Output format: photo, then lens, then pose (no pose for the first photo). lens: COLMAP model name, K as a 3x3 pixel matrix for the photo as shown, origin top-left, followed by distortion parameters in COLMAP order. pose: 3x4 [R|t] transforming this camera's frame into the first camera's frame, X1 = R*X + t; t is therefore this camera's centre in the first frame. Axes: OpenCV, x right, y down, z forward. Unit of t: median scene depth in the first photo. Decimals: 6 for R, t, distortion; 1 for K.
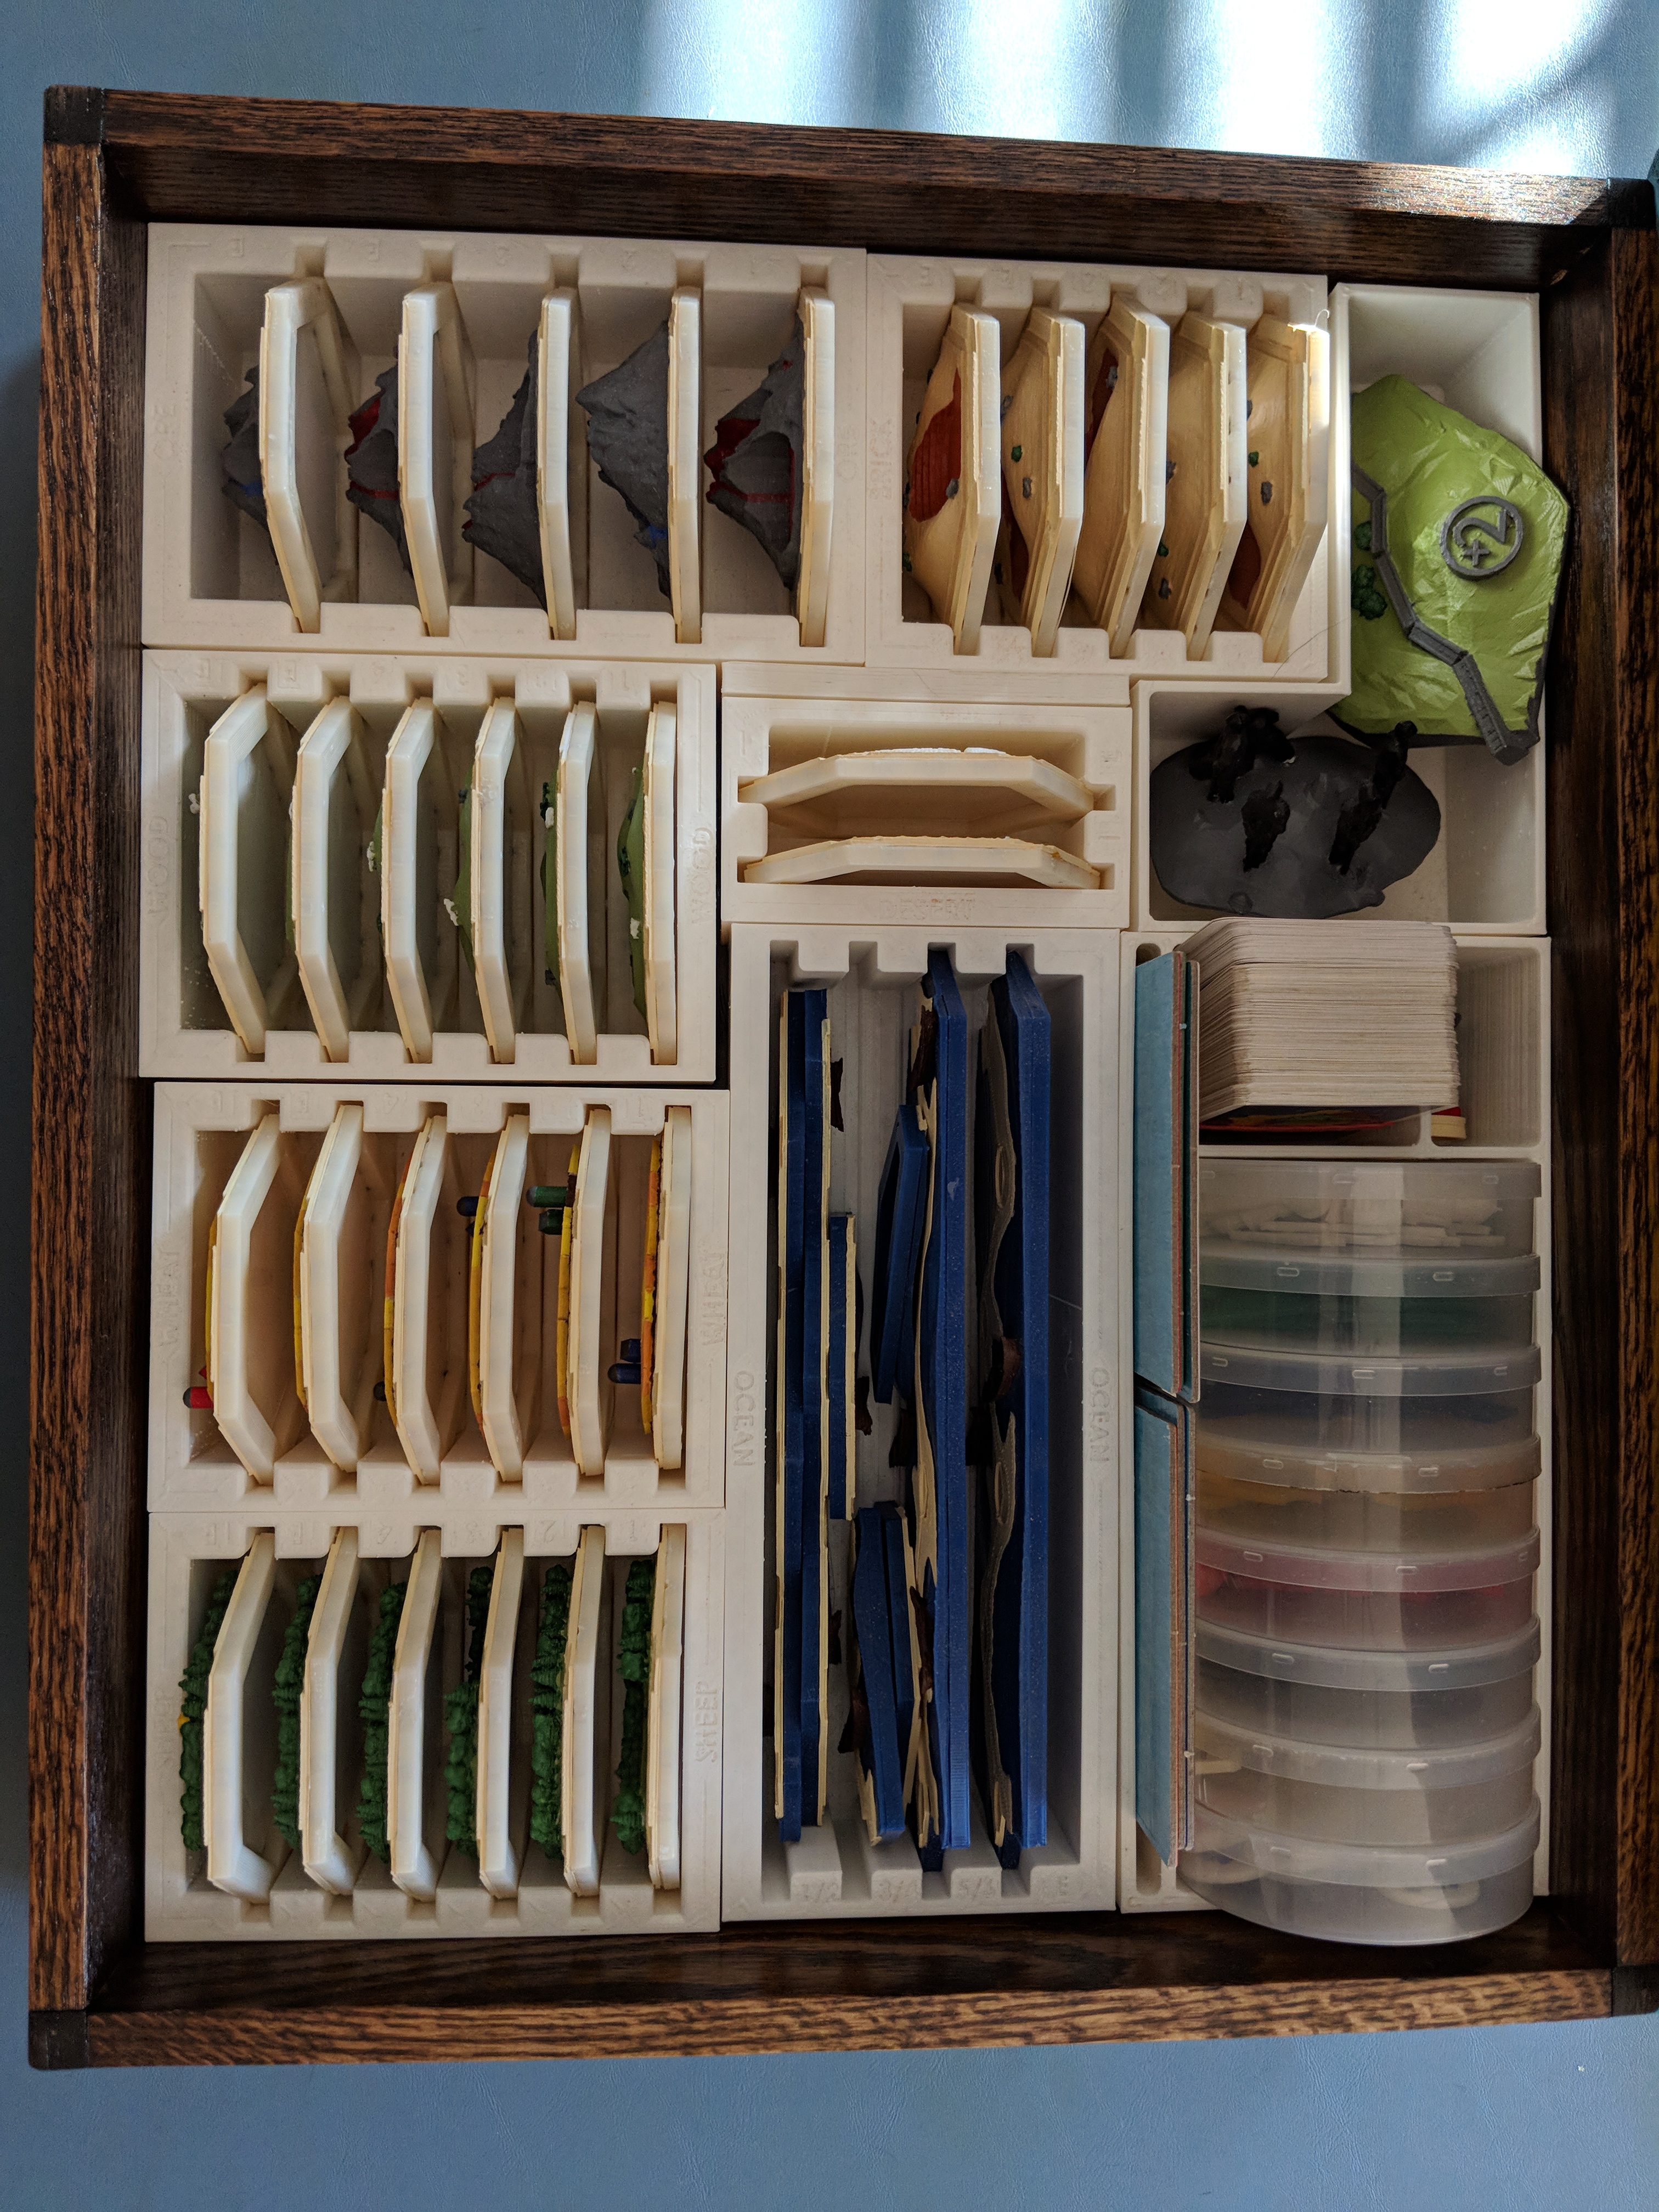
lens RADIAL K [[1819.2, 0, 818.1], [0, 1819.2, 1103.4], [0, 0, 1]] dist [-0.008153, -0.055105]
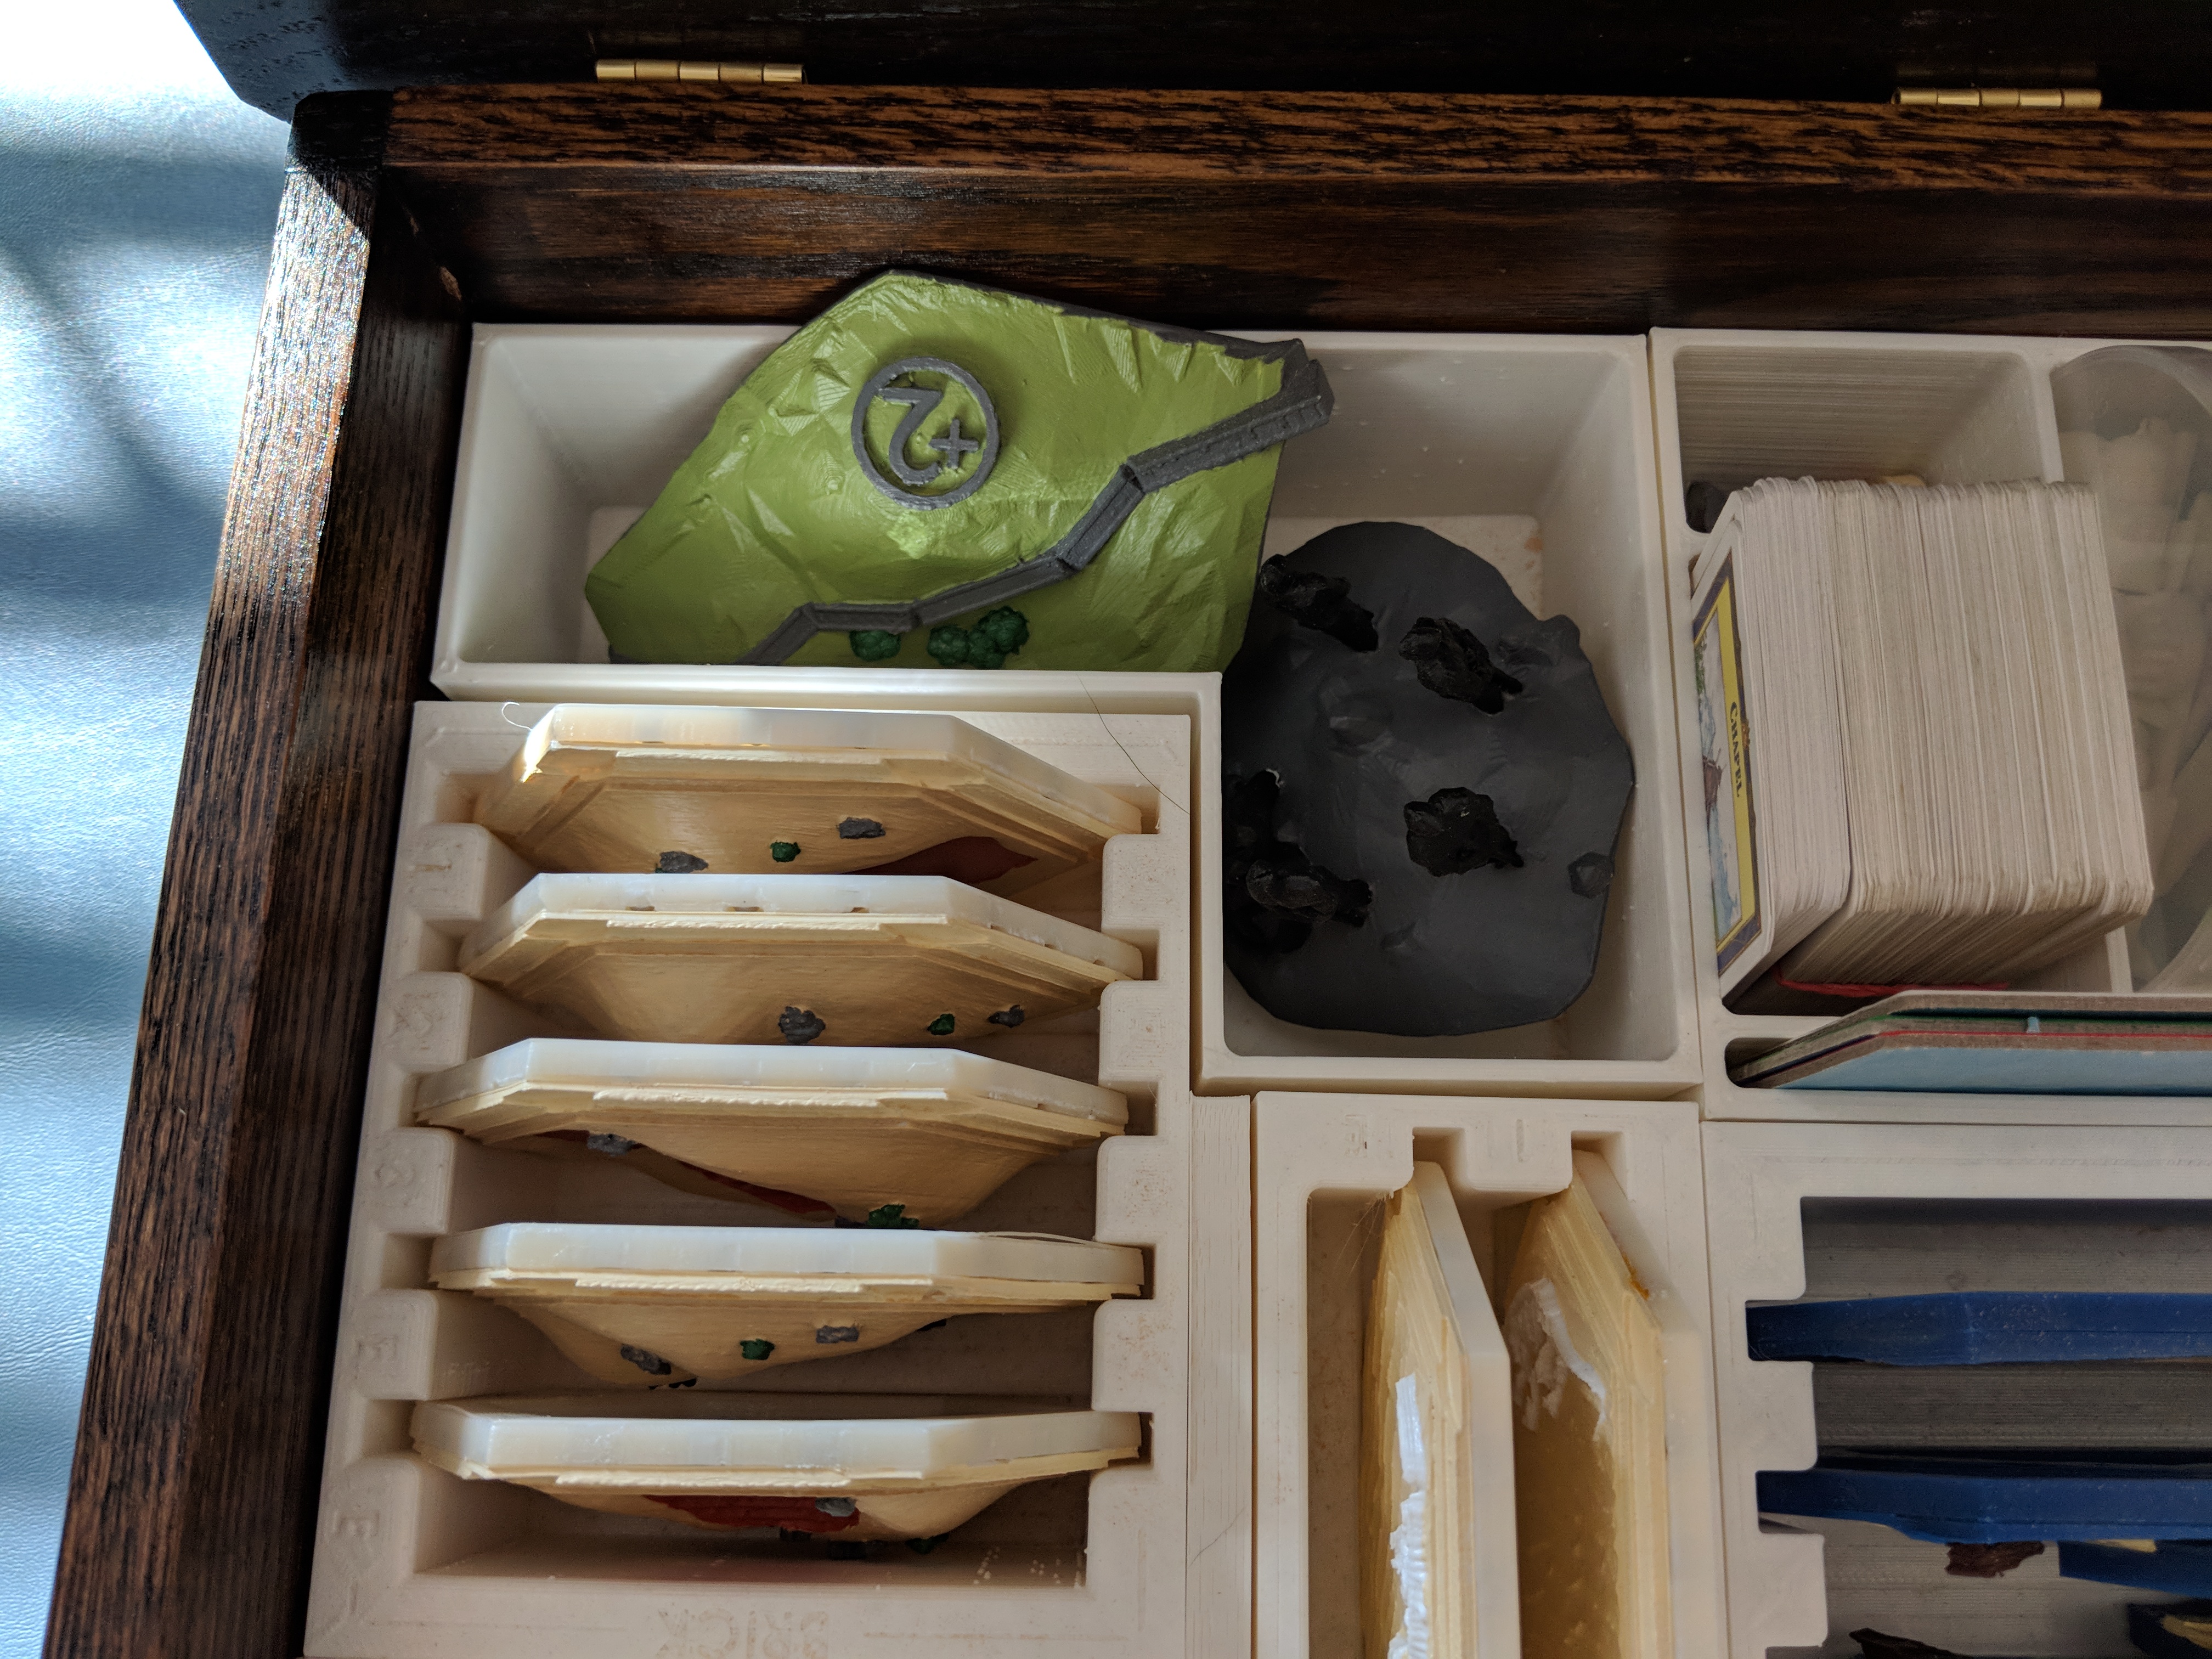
lens RADIAL K [[1819.2, 0, 1103.3], [0, 1819.2, 853.9], [0, 0, 1]] dist [-0.008153, -0.055105]
pose [[0.011015, -0.982630, 0.185247, 0.153518], [0.999860, 0.013162, 0.010363, -0.283368], [-0.012621, 0.185107, 0.982637, 0.525239]]
